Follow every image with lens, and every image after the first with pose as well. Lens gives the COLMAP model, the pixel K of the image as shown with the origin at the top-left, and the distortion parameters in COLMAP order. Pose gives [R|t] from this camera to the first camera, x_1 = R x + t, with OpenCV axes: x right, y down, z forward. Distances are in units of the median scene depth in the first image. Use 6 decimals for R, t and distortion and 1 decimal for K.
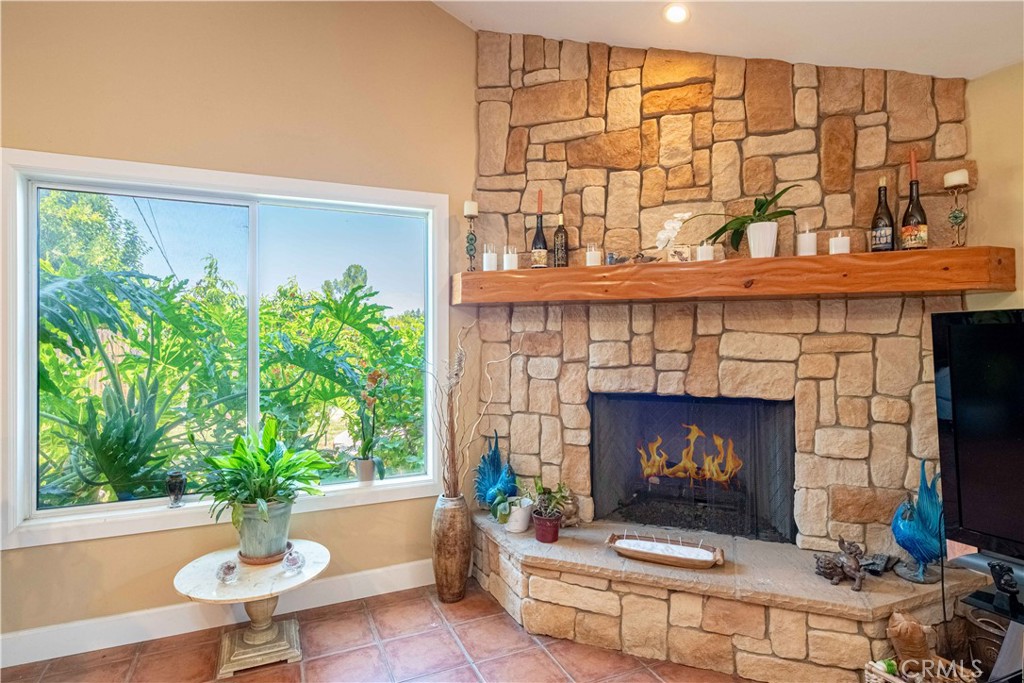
lens RADIAL K [[548.8, 0, 510.4], [0, 548.8, 334.8], [0, 0, 1]] dist [0.004417, 0.000175]
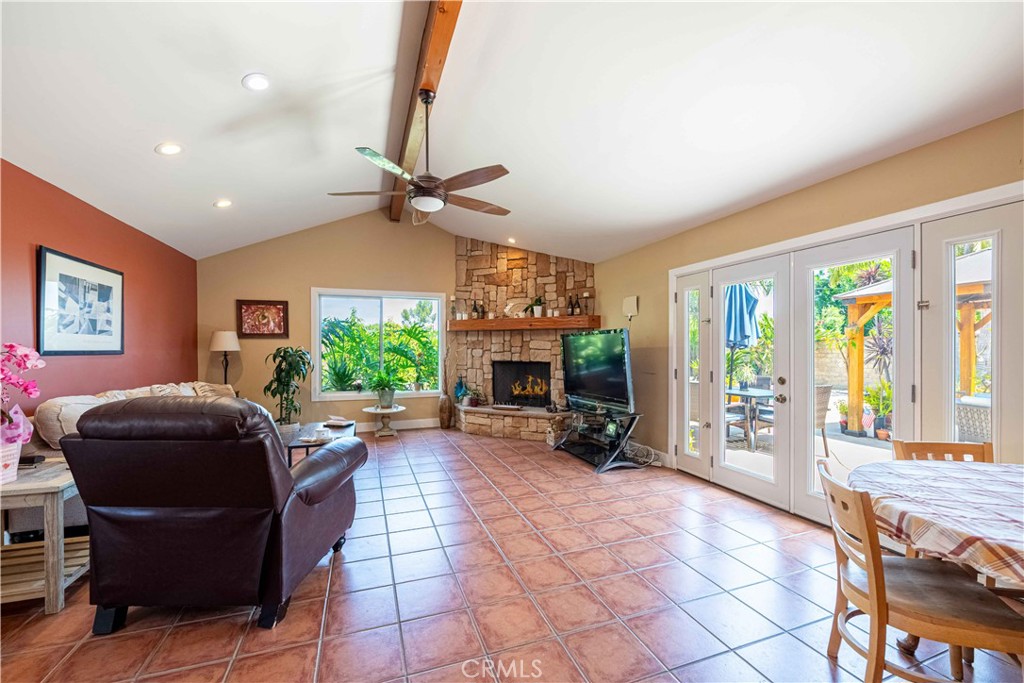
lens RADIAL K [[408.2, 0, 511.5], [0, 408.2, 349.0], [0, 0, 1]] dist [0.000586, -0.000078]
pose [[0.997779, 0.000826, -0.066608, 0.413017], [-0.000447, 0.999984, 0.005708, 0.030028], [0.066611, -0.005666, 0.997763, -1.236447]]
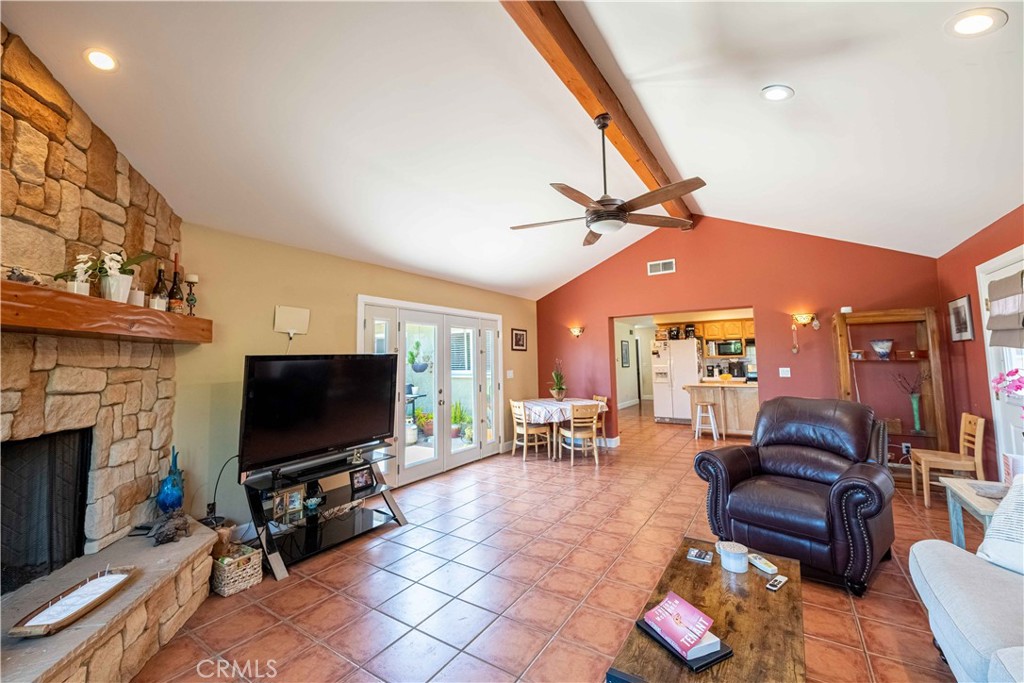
lens RADIAL K [[410.9, 0, 511.3], [0, 410.9, 324.2], [0, 0, 1]] dist [-0.000402, -0.000085]
pose [[-0.539567, 0.087082, 0.837427, -0.654979], [0.016458, 0.995538, -0.092920, 0.000312], [-0.841781, -0.036355, -0.538593, 0.674246]]
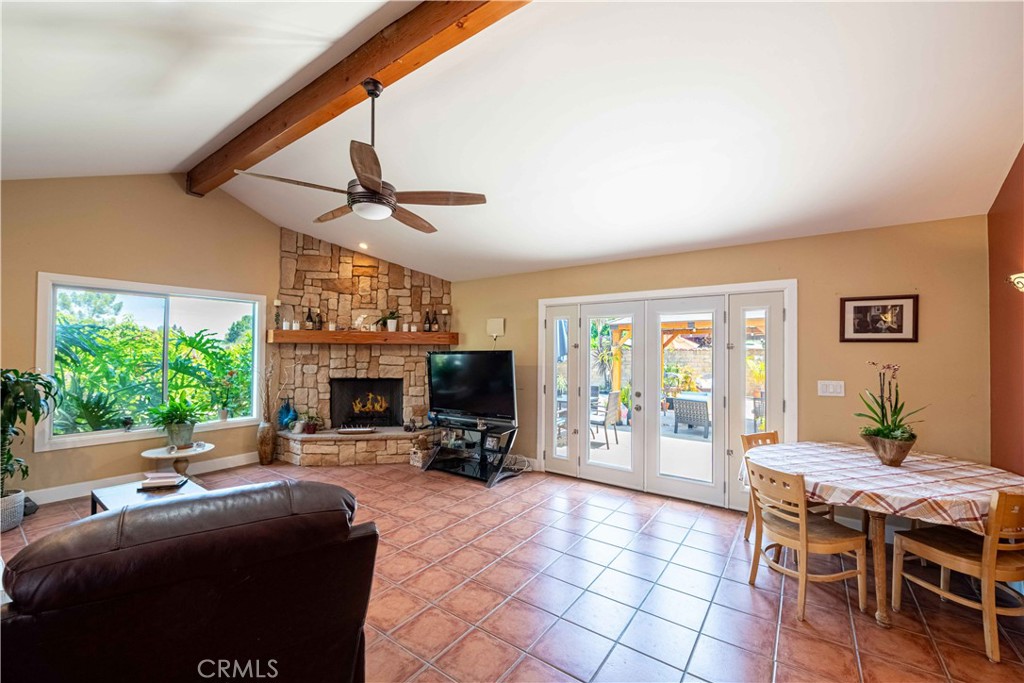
lens RADIAL K [[406.3, 0, 513.4], [0, 406.3, 345.8], [0, 0, 1]] dist [0.000559, -0.000053]
pose [[0.861902, 0.015231, 0.506845, -0.086428], [-0.010219, 0.999868, -0.012669, -0.033214], [-0.506971, 0.005740, 0.861944, -1.129471]]
